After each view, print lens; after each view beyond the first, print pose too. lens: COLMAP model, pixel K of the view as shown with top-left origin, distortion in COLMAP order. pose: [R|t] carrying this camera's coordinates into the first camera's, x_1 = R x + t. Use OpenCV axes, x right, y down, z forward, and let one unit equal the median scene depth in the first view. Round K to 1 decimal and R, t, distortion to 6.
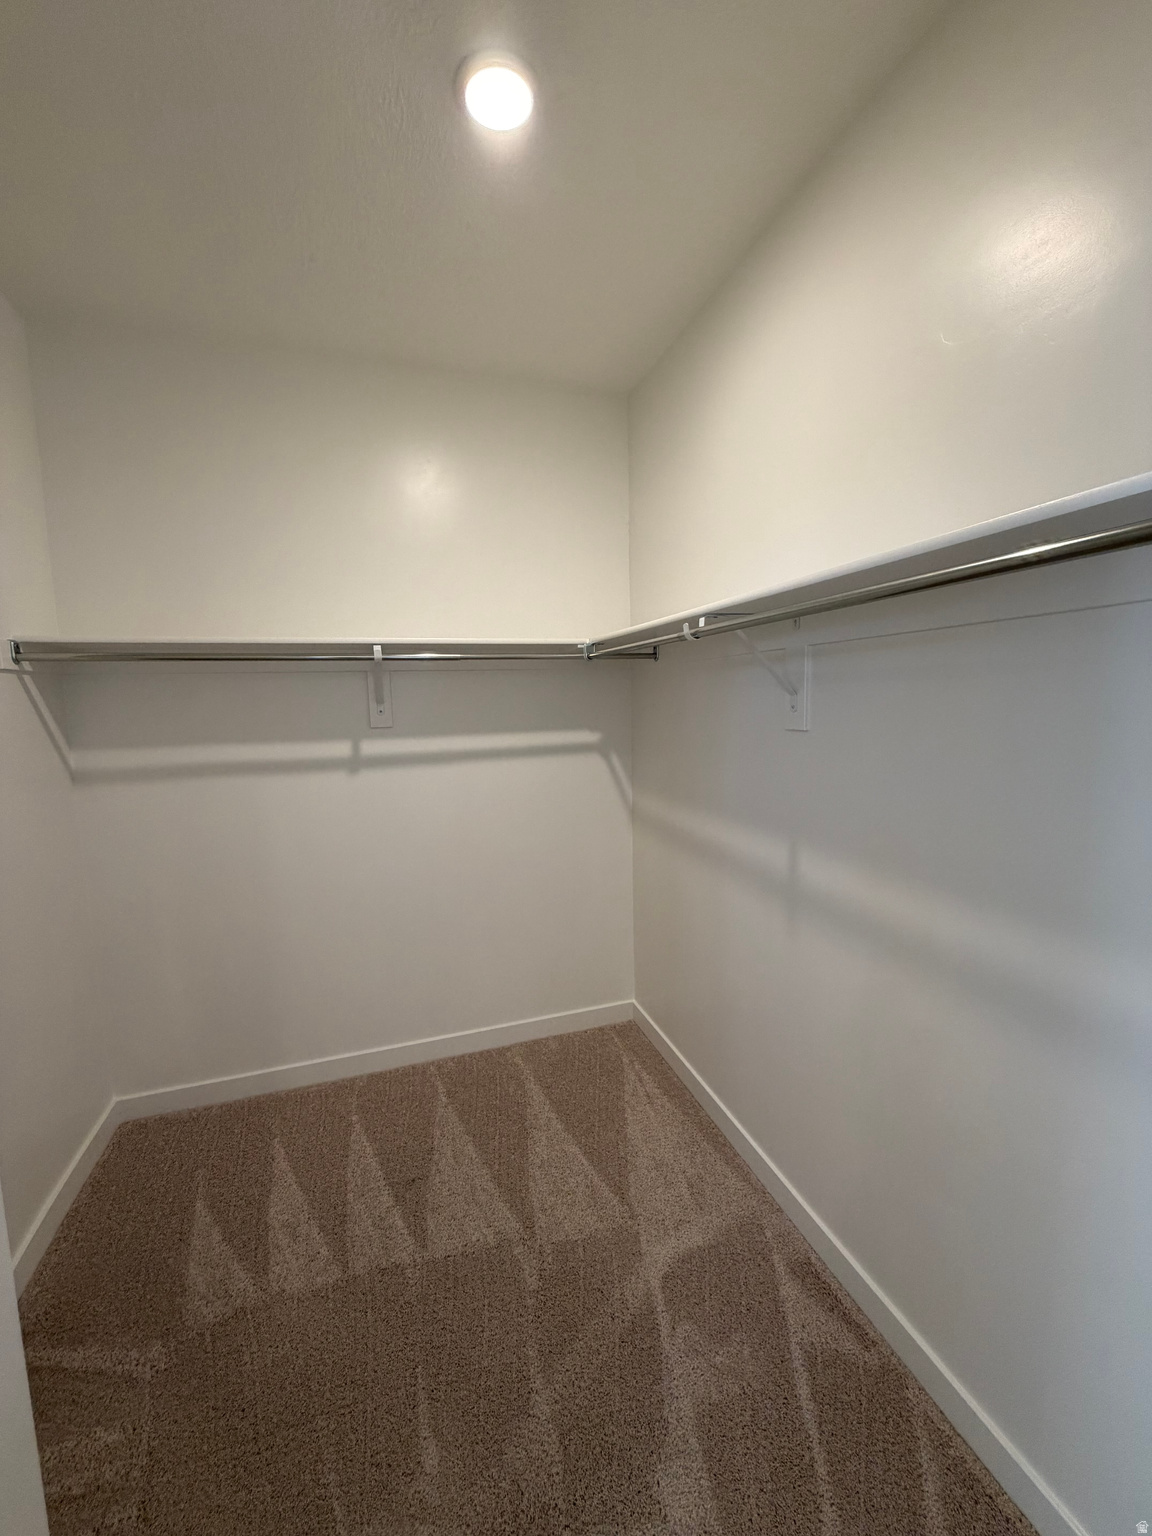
lens RADIAL K [[611.2, 0, 577.3], [0, 611.2, 770.1], [0, 0, 1]] dist [0.004051, 0.000796]
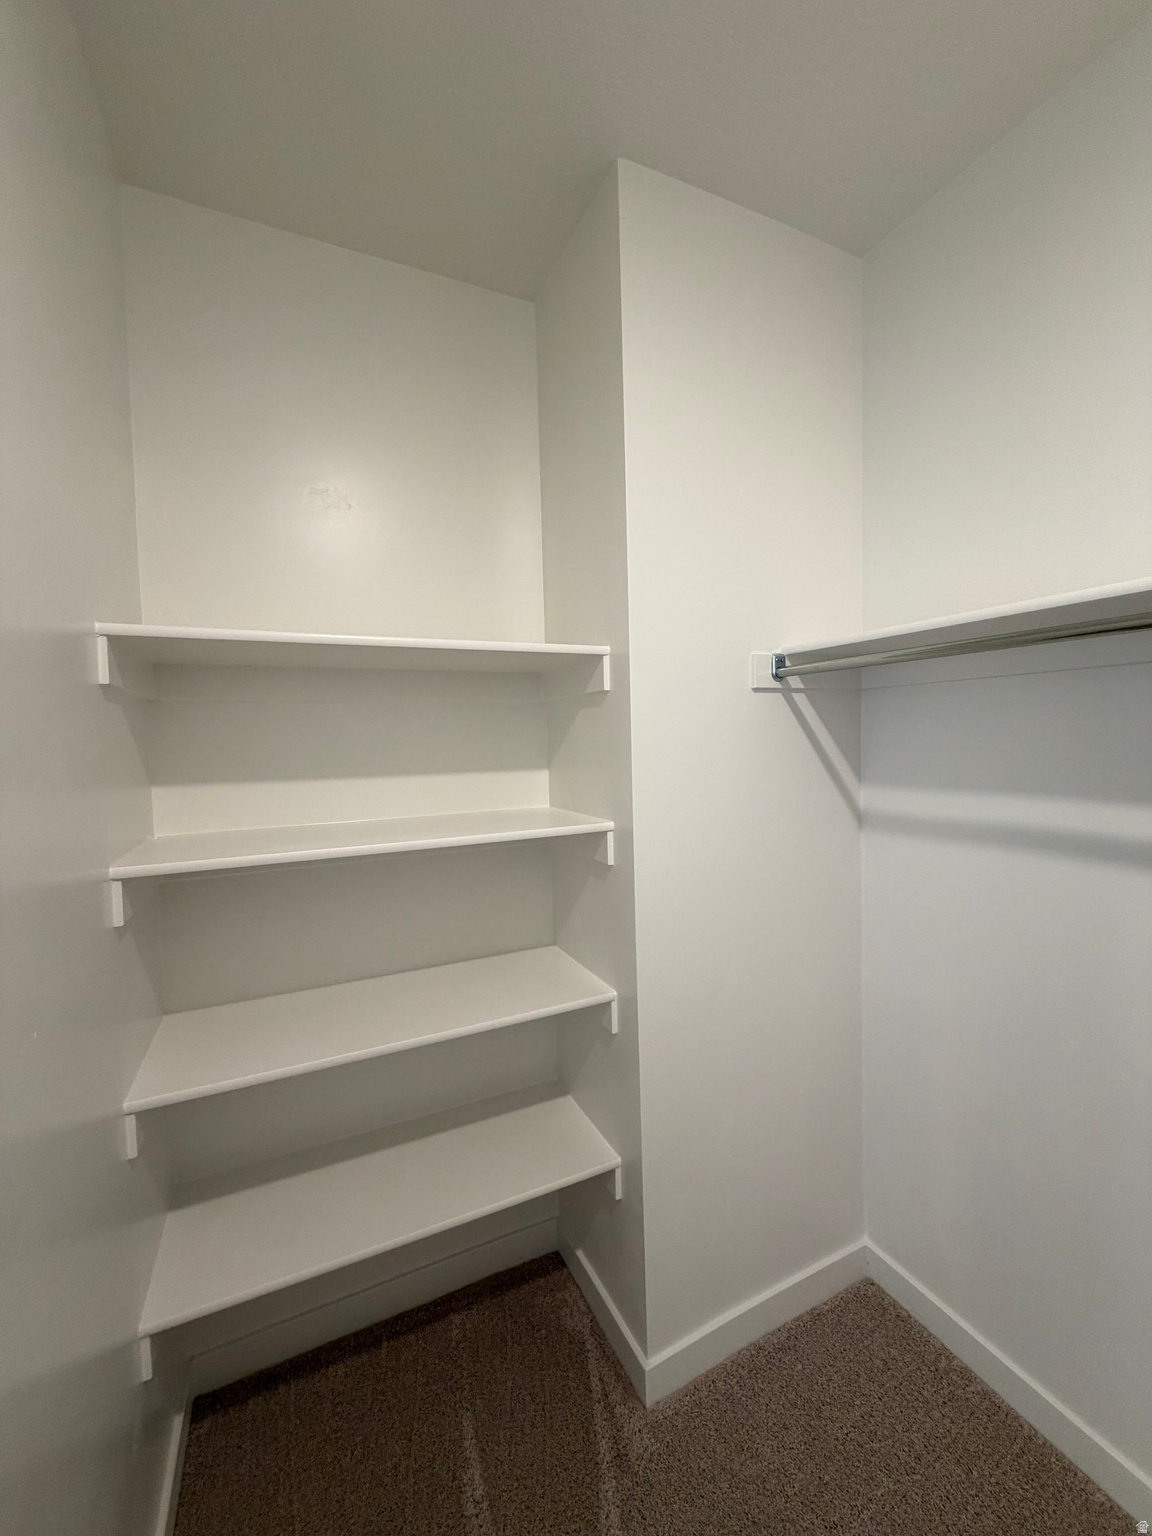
lens RADIAL K [[611.2, 0, 575.6], [0, 611.2, 773.5], [0, 0, 1]] dist [0.004051, 0.000796]
pose [[0.120475, 0.073563, -0.989987, -0.098407], [-0.094715, 0.993553, 0.062301, -0.068907], [0.988188, 0.086260, 0.126666, 0.601259]]
